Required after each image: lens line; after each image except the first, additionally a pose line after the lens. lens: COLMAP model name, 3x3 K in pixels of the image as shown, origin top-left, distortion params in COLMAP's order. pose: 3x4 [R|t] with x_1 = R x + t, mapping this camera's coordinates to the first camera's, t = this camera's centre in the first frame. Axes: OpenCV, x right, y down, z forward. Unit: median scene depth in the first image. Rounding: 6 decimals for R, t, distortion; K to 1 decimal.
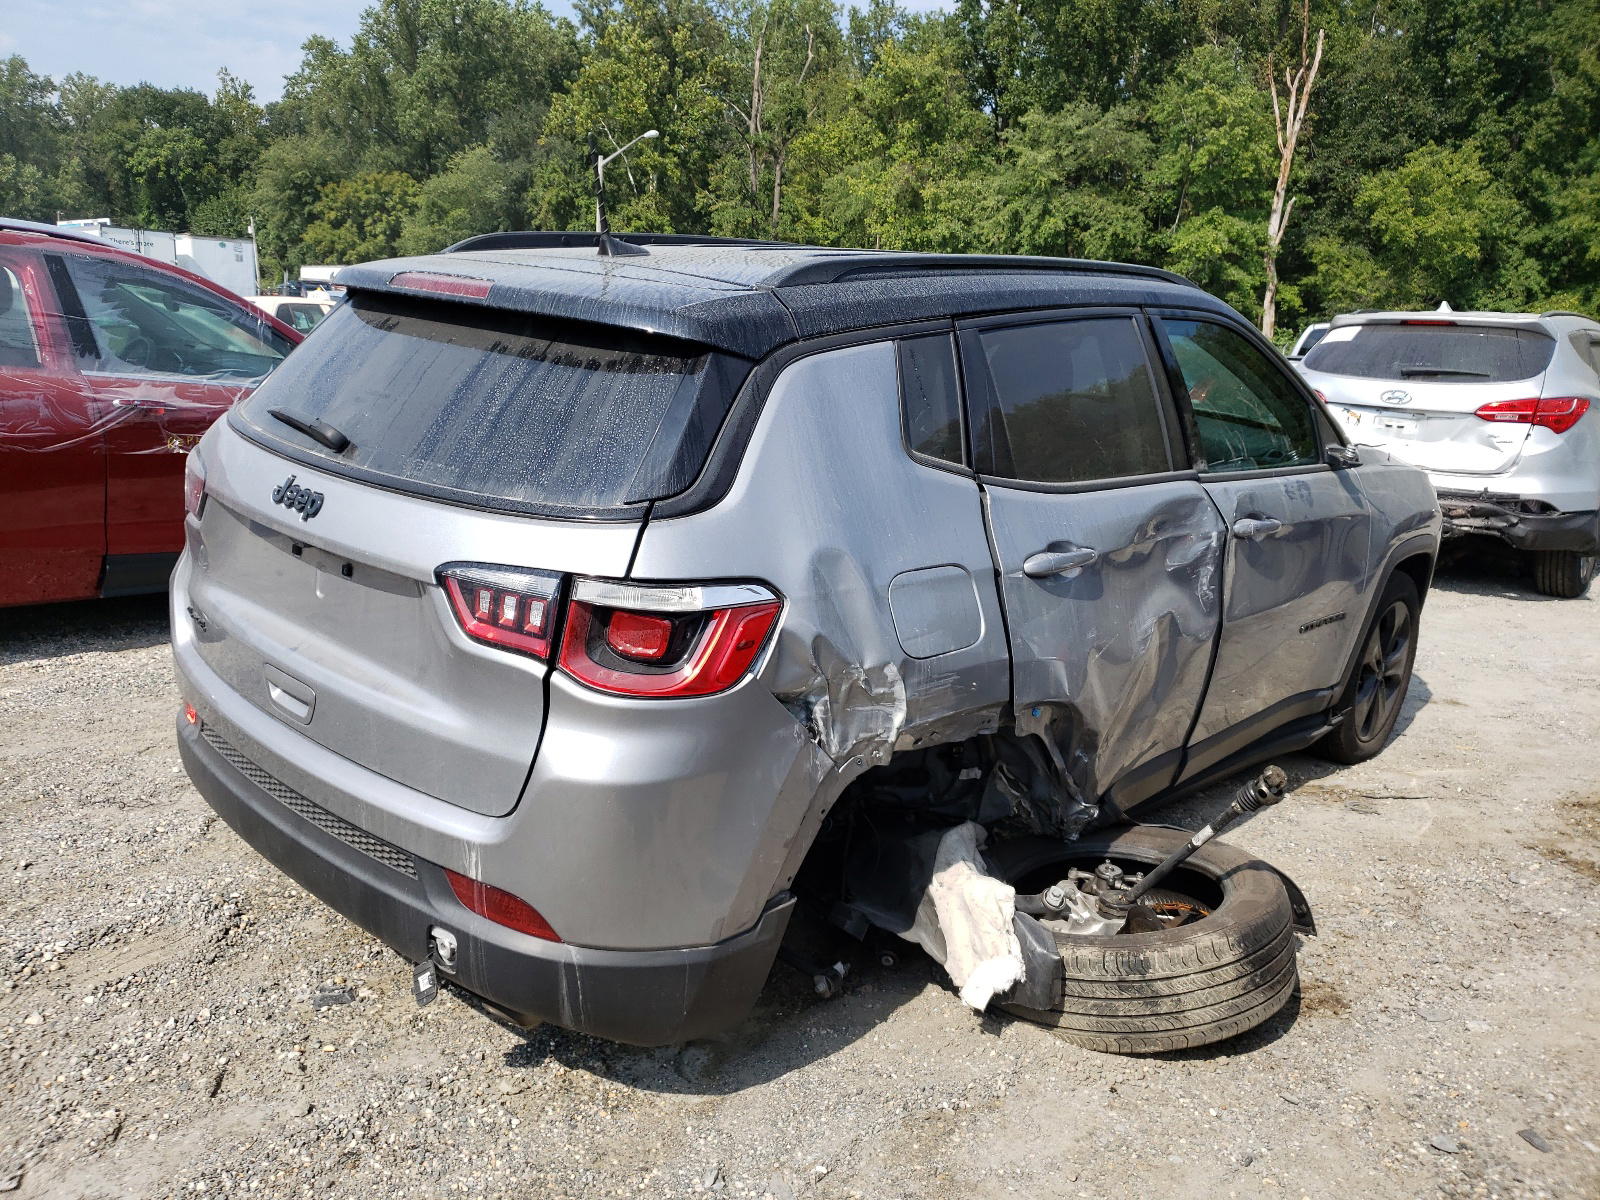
lens RADIAL K [[1353.8, 0, 799.7], [0, 1353.8, 653.5], [0, 0, 1]] dist [0.025994, 0.004516]
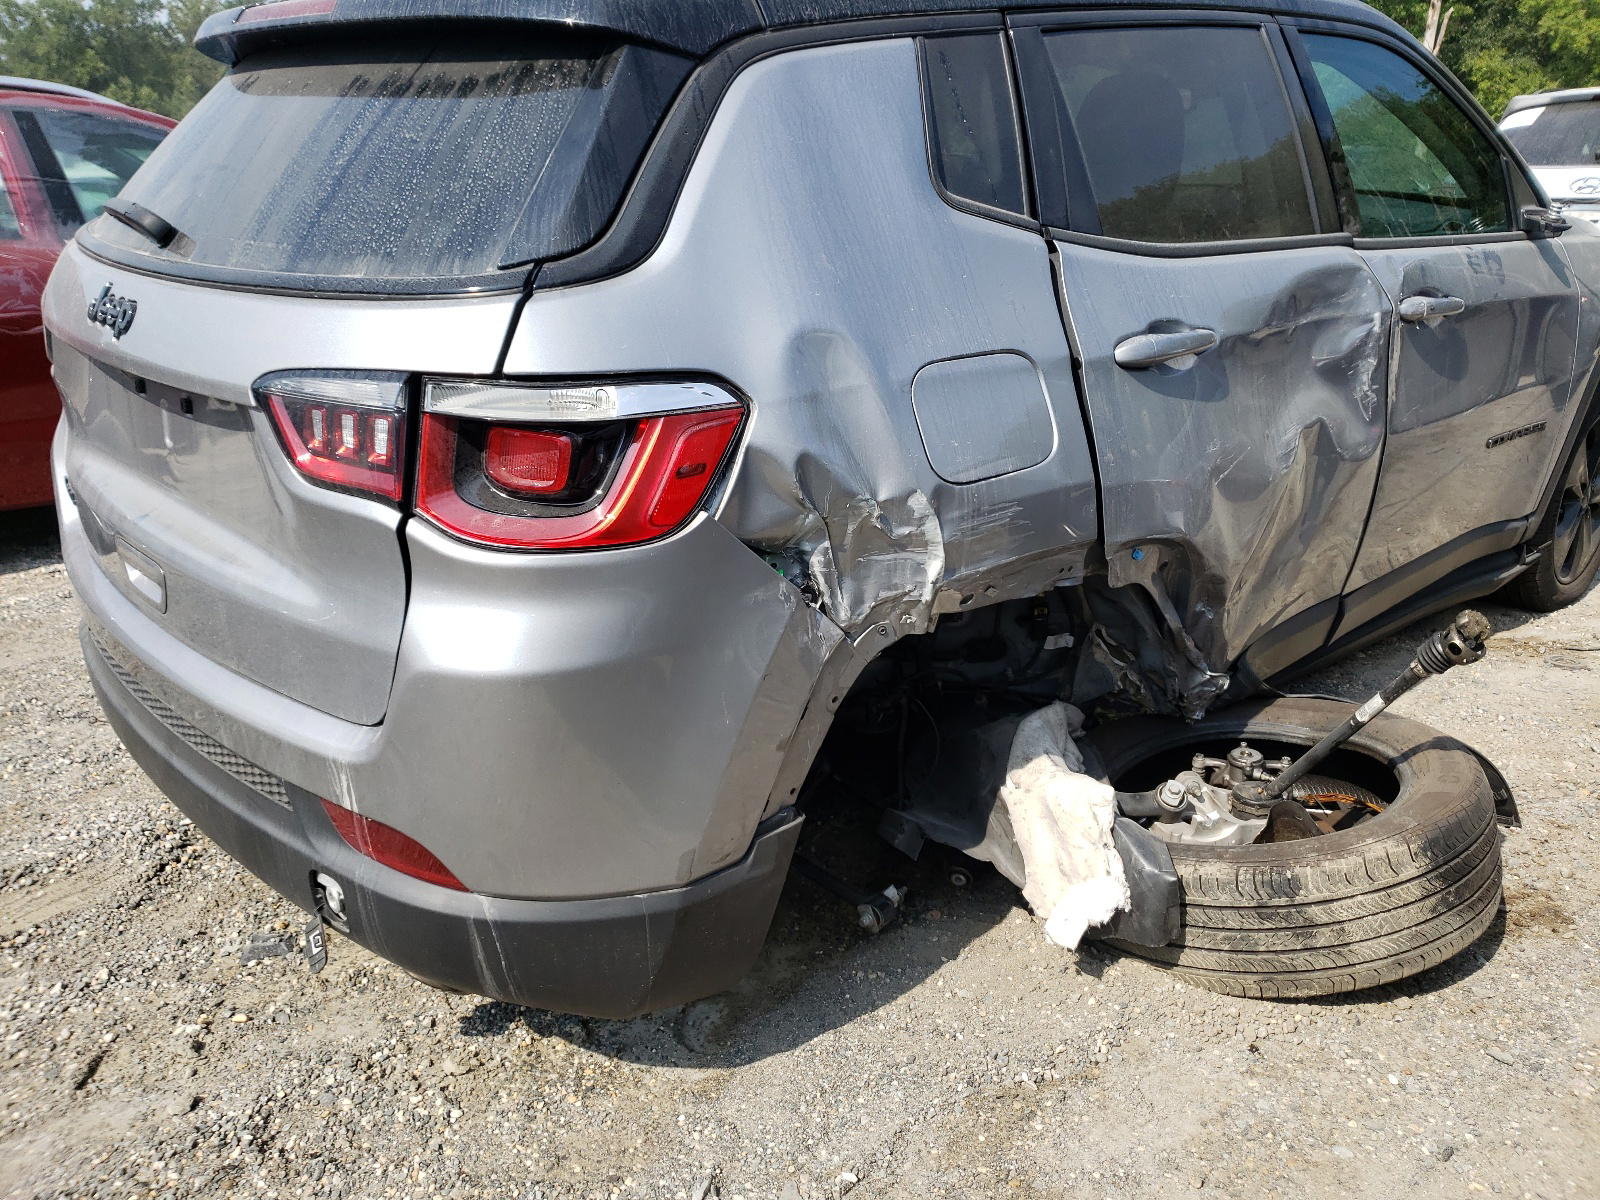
lens RADIAL K [[1353.8, 0, 799.7], [0, 1353.8, 653.5], [0, 0, 1]] dist [0.025994, 0.004516]
pose [[0.993869, -0.043833, -0.101508, 0.067419], [0.052378, 0.995164, 0.083100, 0.027552], [0.097374, -0.087908, 0.991358, 0.250033]]
